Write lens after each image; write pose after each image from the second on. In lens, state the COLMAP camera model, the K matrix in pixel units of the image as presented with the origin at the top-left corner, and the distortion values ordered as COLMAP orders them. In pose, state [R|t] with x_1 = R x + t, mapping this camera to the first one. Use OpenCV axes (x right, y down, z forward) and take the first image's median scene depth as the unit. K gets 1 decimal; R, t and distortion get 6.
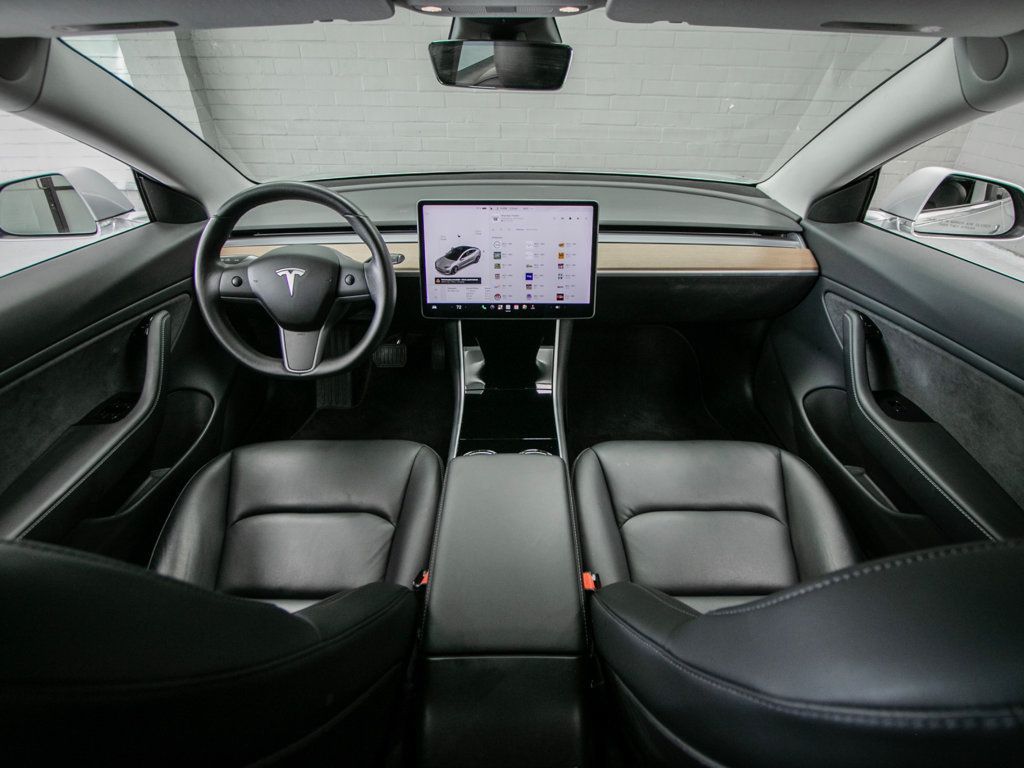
lens RADIAL K [[495.5, 0, 523.4], [0, 495.5, 376.8], [0, 0, 1]] dist [-0.023833, 0.003057]
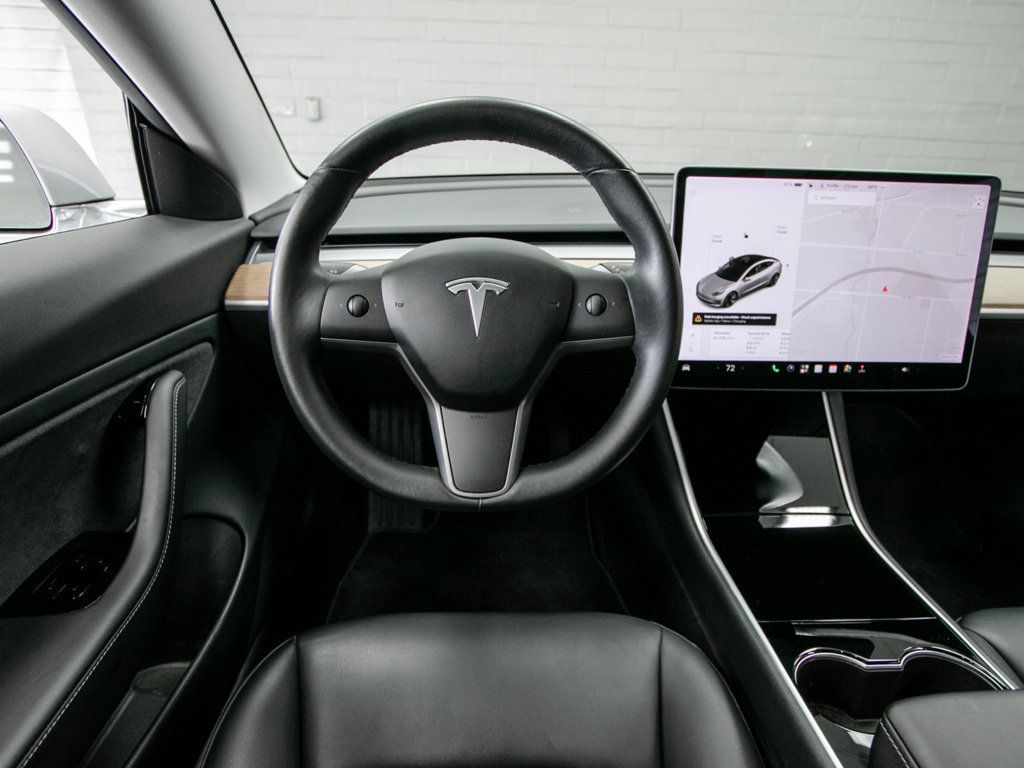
lens RADIAL K [[569.8, 0, 518.1], [0, 569.8, 425.0], [0, 0, 1]] dist [-0.020272, -0.000861]
pose [[0.999821, 0.002017, 0.018832, -0.379257], [-0.000669, 0.997454, -0.071308, -0.034826], [-0.018928, 0.071283, 0.997277, 0.395111]]
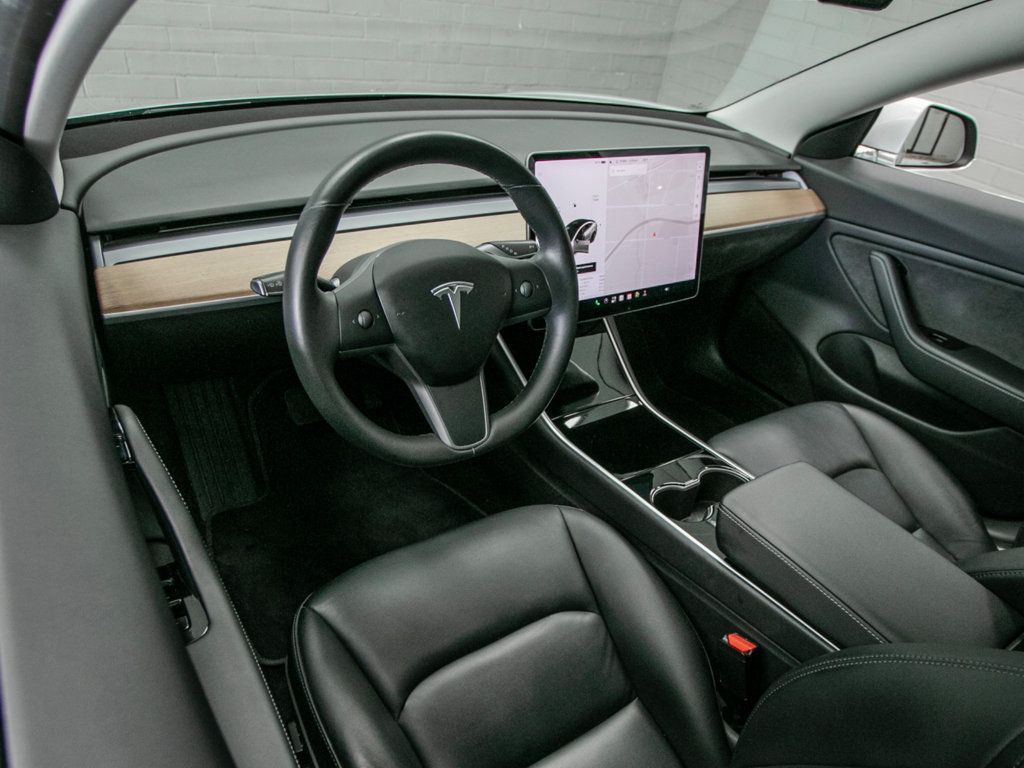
lens RADIAL K [[659.2, 0, 502.0], [0, 659.2, 476.2], [0, 0, 1]] dist [-0.016687, 0.005827]
pose [[0.835262, -0.274691, 0.476321, -0.747772], [0.194751, 0.957909, 0.210909, -0.129647], [-0.514207, -0.083400, 0.853602, 0.217818]]
